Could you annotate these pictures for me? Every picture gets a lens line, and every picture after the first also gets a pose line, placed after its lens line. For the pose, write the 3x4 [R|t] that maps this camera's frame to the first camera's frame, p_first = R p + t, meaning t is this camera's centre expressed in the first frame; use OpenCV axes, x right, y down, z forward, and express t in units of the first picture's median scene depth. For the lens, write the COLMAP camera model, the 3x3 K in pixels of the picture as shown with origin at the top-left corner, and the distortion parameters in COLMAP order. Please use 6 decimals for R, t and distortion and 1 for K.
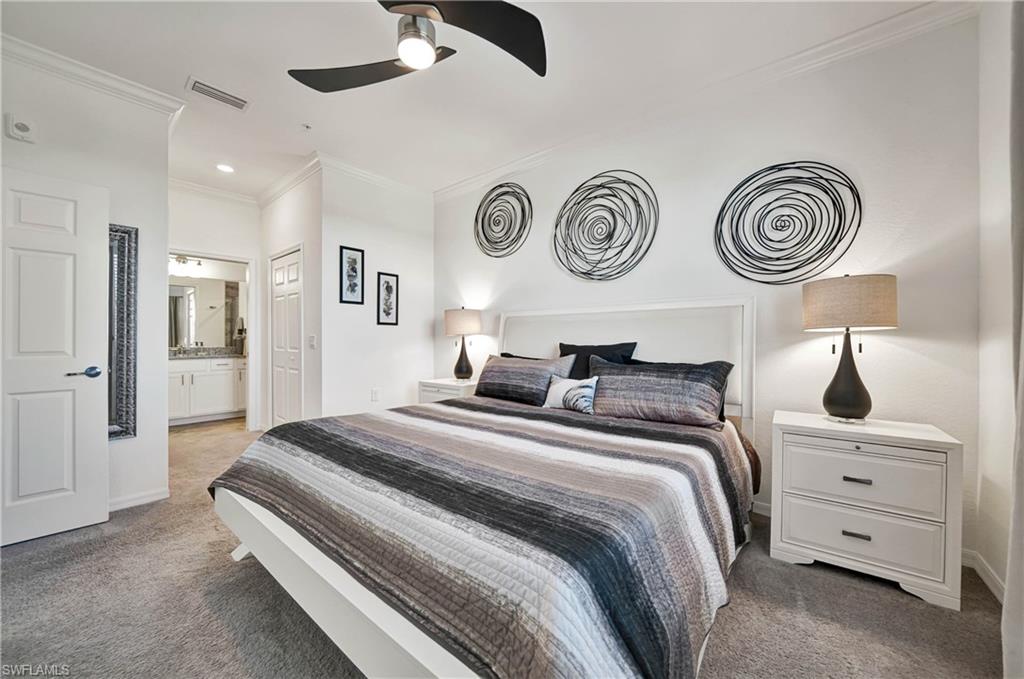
lens RADIAL K [[371.2, 0, 519.3], [0, 371.2, 346.6], [0, 0, 1]] dist [-0.015826, 0.000100]
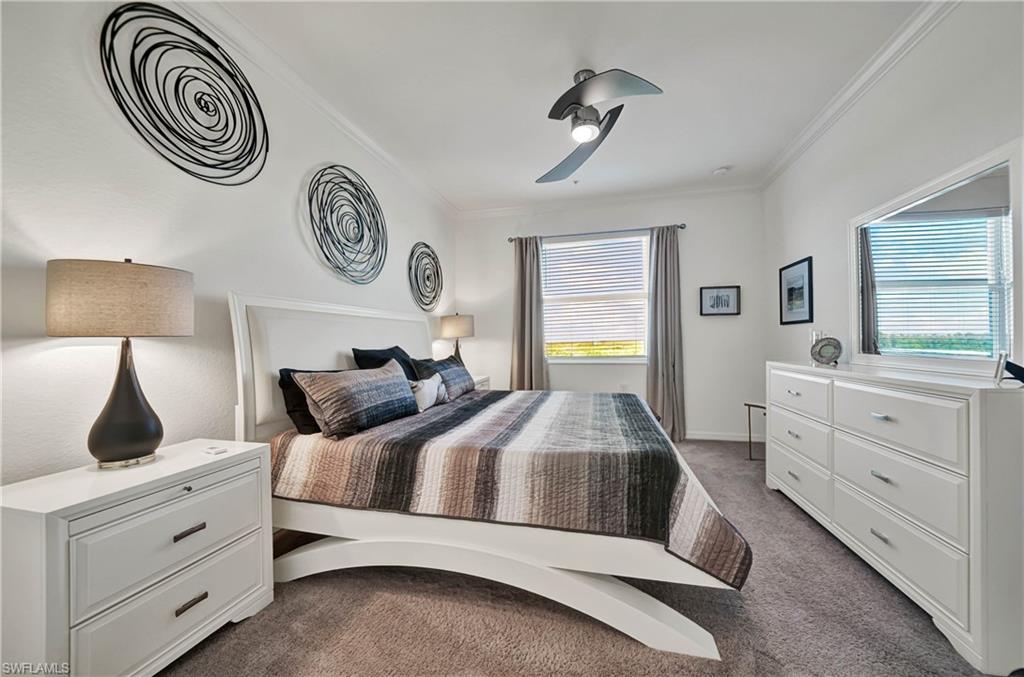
lens RADIAL K [[361.6, 0, 514.9], [0, 361.6, 341.2], [0, 0, 1]] dist [-0.018596, -0.000018]
pose [[-0.421166, 0.001234, 0.906983, -0.978866], [0.029682, 0.999482, 0.012423, -0.031828], [-0.906498, 0.032153, -0.420985, 1.262608]]
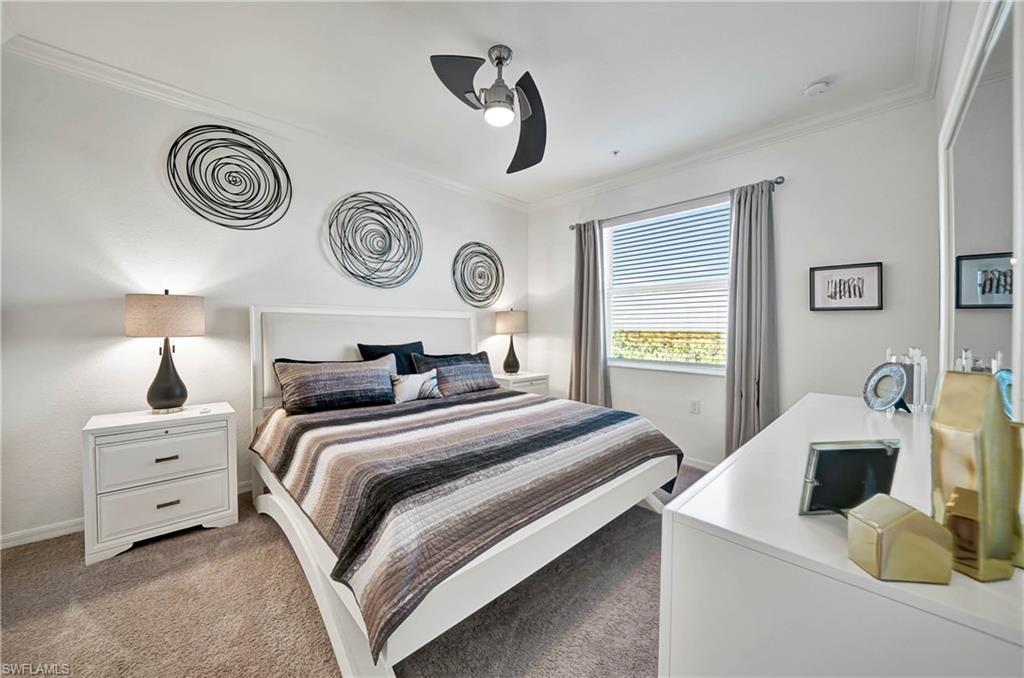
lens RADIAL K [[374.1, 0, 510.4], [0, 374.1, 327.7], [0, 0, 1]] dist [-0.022040, -0.000019]
pose [[0.127428, -0.000428, 0.991848, -1.061313], [0.010779, 0.999941, -0.000953, -0.060611], [-0.991789, 0.010813, 0.127425, 0.563453]]
